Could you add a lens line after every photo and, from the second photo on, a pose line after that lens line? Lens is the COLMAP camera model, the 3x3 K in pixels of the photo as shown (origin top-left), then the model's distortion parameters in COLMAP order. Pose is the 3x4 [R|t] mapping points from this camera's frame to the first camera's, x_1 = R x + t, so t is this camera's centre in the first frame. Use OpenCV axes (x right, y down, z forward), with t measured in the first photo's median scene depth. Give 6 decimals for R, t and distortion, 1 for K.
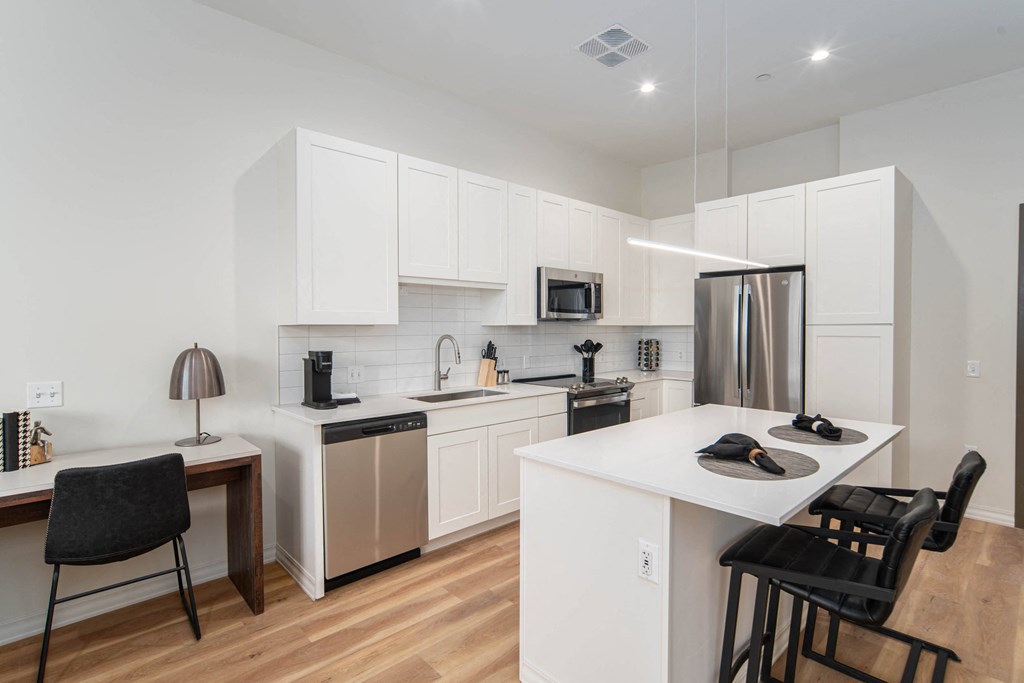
lens RADIAL K [[499.1, 0, 501.2], [0, 499.1, 338.4], [0, 0, 1]] dist [-0.016797, 0.001994]
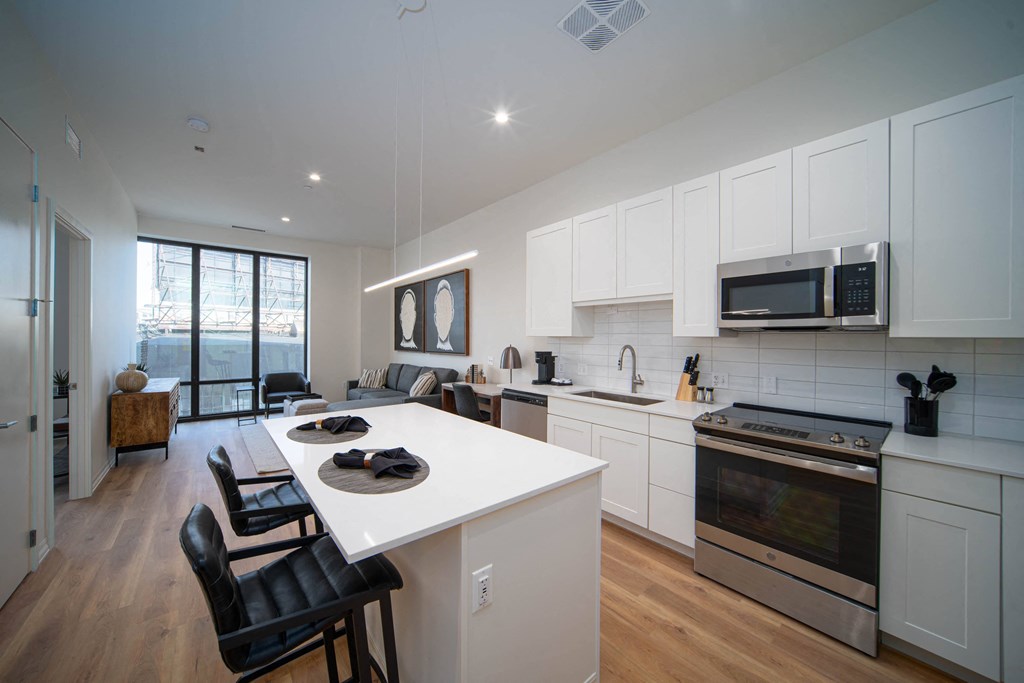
lens RADIAL K [[414.8, 0, 509.5], [0, 414.8, 333.4], [0, 0, 1]] dist [-0.000573, 0.000053]
pose [[-0.081554, -0.004119, -0.996660, 0.887802], [-0.022442, 0.999746, -0.002295, -0.025980], [0.996416, 0.022180, -0.081626, 0.819491]]
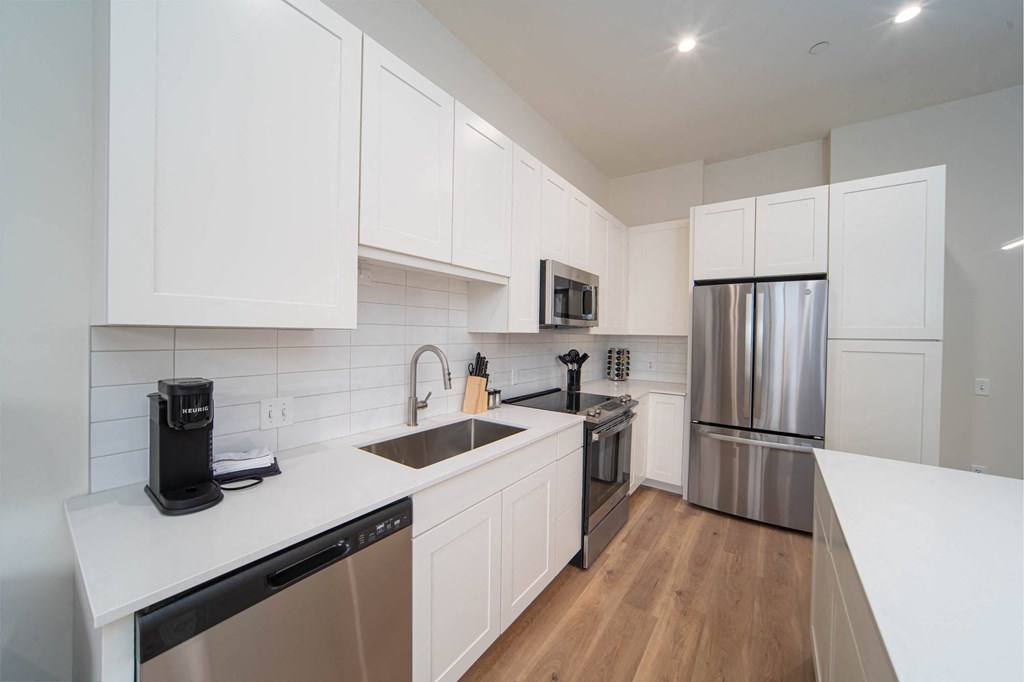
lens RADIAL K [[373.1, 0, 506.6], [0, 373.1, 335.5], [0, 0, 1]] dist [-0.000271, 0.000230]
pose [[0.978888, 0.017817, 0.203619, -0.112274], [-0.015353, 0.999789, -0.013678, -0.015805], [-0.203819, 0.010263, 0.978955, 0.488050]]
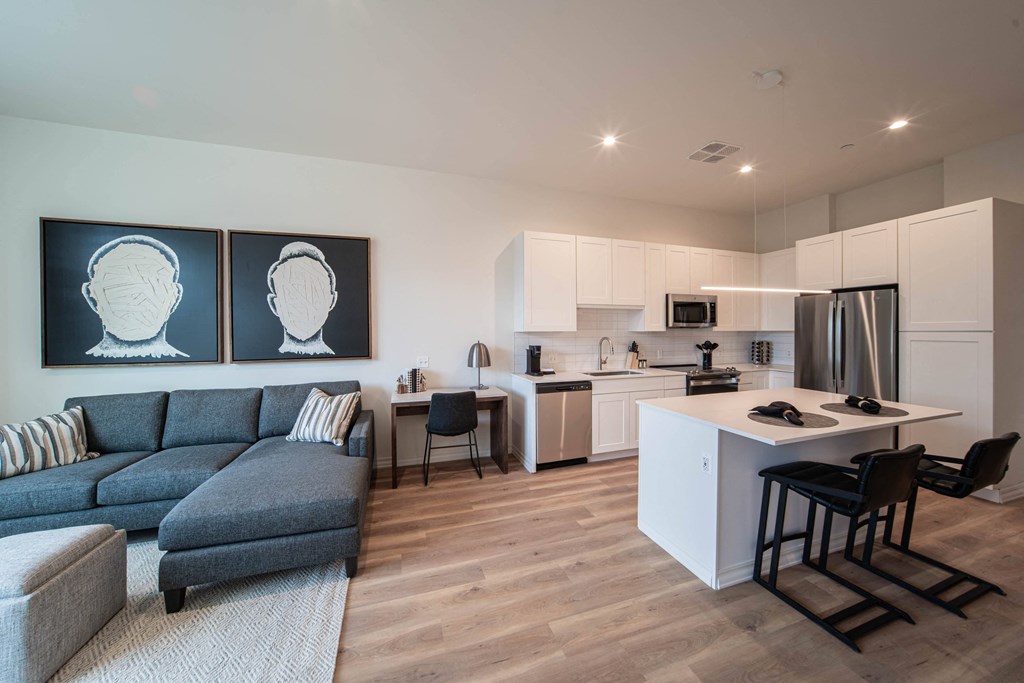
lens RADIAL K [[343.0, 0, 514.6], [0, 343.0, 330.2], [0, 0, 1]] dist [-0.000703, 0.000040]
pose [[0.922899, 0.000094, -0.385043, 0.055310], [-0.008371, 0.999769, -0.019821, -0.005057], [0.384952, 0.021515, 0.922686, -0.189949]]
